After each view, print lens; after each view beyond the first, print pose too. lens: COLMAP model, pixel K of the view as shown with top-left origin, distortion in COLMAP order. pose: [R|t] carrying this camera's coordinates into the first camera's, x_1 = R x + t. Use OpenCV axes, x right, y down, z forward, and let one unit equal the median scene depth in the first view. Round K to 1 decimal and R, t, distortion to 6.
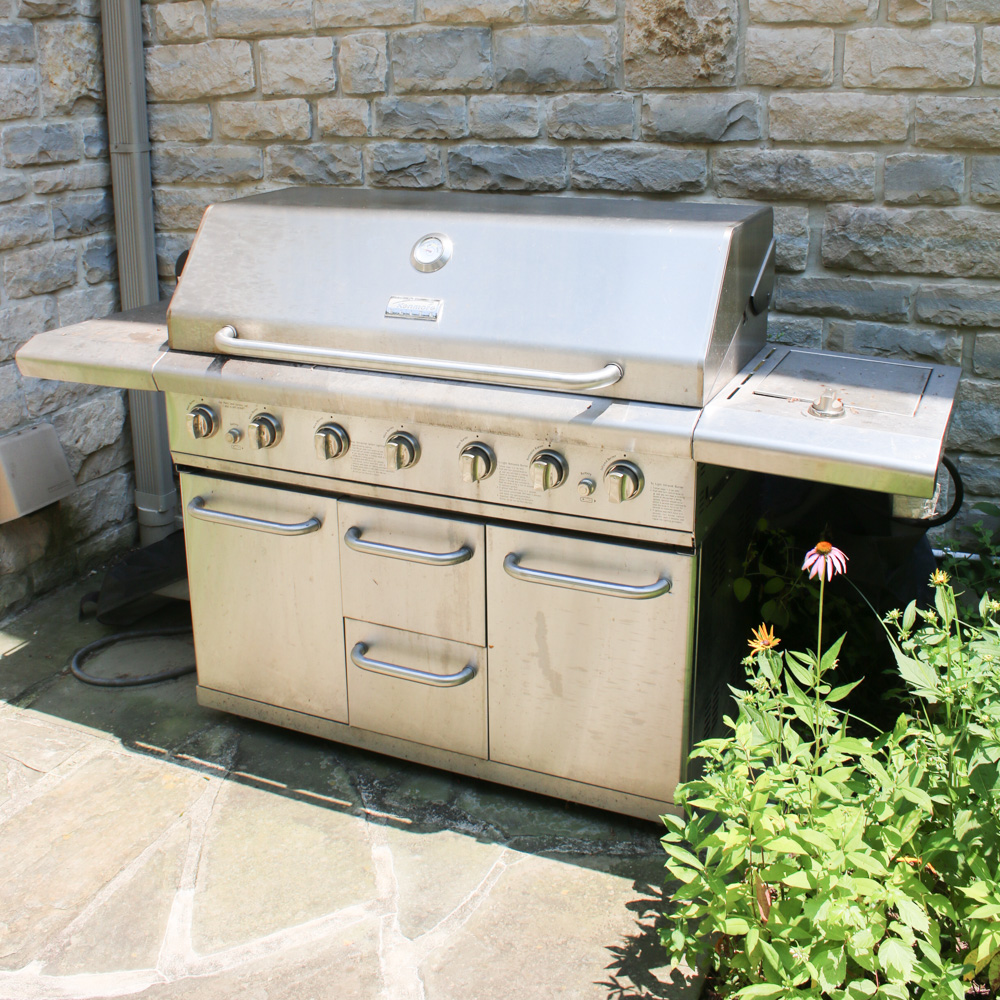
lens RADIAL K [[1192.1, 0, 502.0], [0, 1192.1, 426.1], [0, 0, 1]] dist [-0.106527, 0.063004]
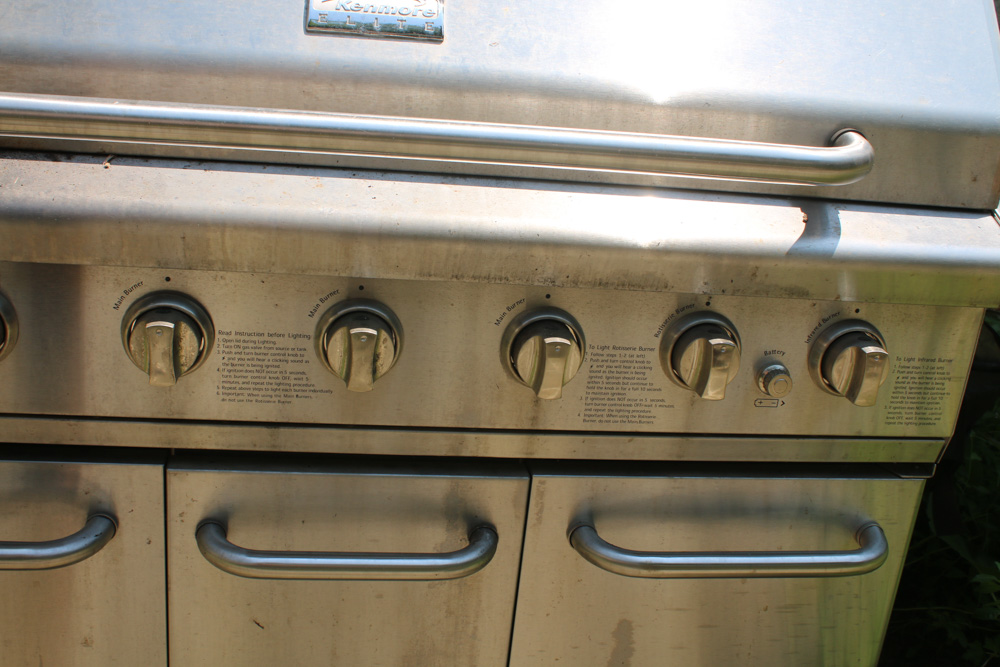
lens RADIAL K [[1147.3, 0, 500.0], [0, 1147.3, 333.5], [0, 0, 1]] dist [-0.105089, 0.015385]
pose [[0.834856, -0.105329, 0.540297, -0.312614], [0.045775, 0.991407, 0.122540, -0.037353], [-0.548562, -0.077571, 0.832504, 0.720876]]
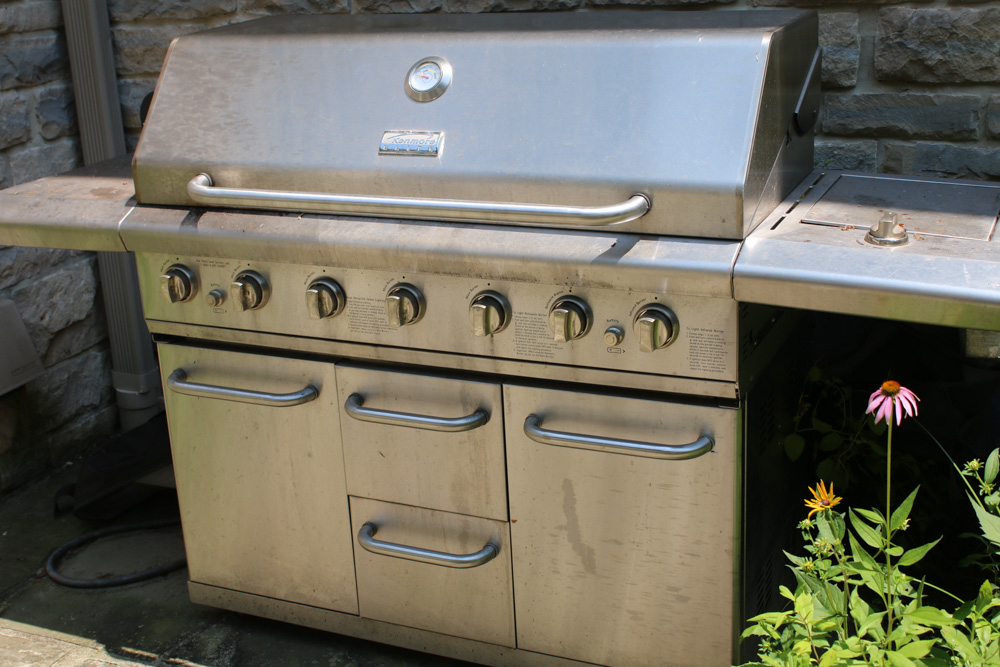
lens RADIAL K [[1358.1, 0, 500.0], [0, 1358.1, 333.5], [0, 0, 1]] dist [0.009810, 0.029532]
pose [[0.999133, -0.039628, -0.012771, -0.001157], [0.040228, 0.997901, 0.050743, -0.007680], [0.010734, -0.051213, 0.998630, -0.014319]]
